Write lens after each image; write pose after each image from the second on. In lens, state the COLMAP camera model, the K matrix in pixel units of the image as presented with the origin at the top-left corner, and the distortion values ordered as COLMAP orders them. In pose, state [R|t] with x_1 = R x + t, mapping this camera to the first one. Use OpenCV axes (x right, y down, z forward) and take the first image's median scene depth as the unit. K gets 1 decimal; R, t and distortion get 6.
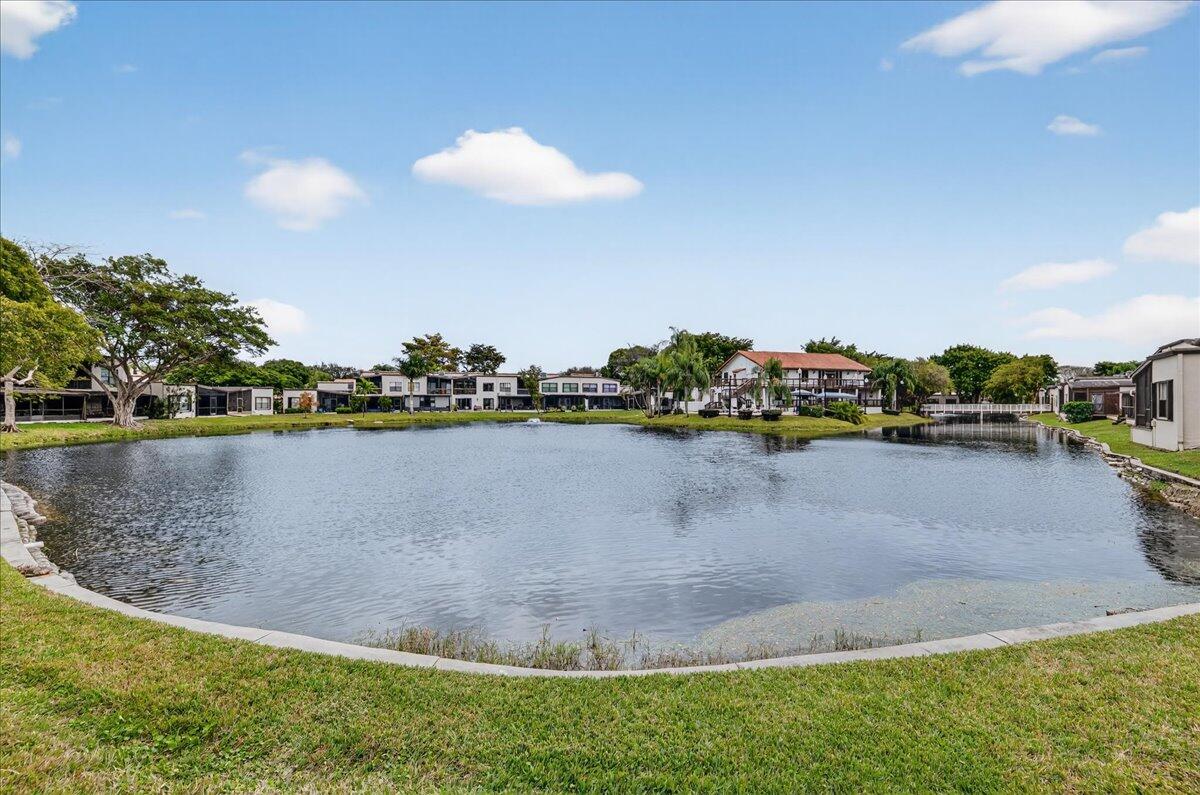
lens RADIAL K [[513.9, 0, 596.4], [0, 513.9, 397.7], [0, 0, 1]] dist [0.000621, -0.001859]
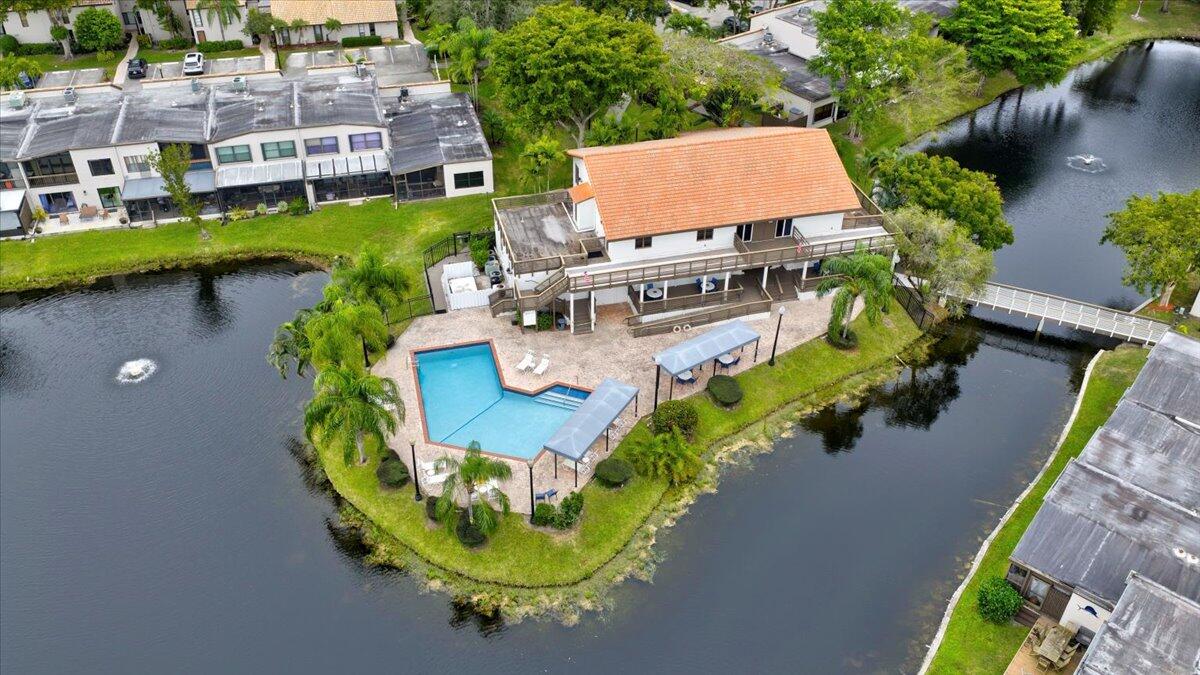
lens RADIAL K [[969.5, 0, 592.0], [0, 969.5, 336.5], [0, 0, 1]] dist [0.025937, -0.048212]
pose [[0.998317, 0.047794, -0.032847, 0.327468], [-0.018227, 0.796275, 0.604660, -0.509009], [0.055054, -0.603043, 0.795806, 0.201561]]
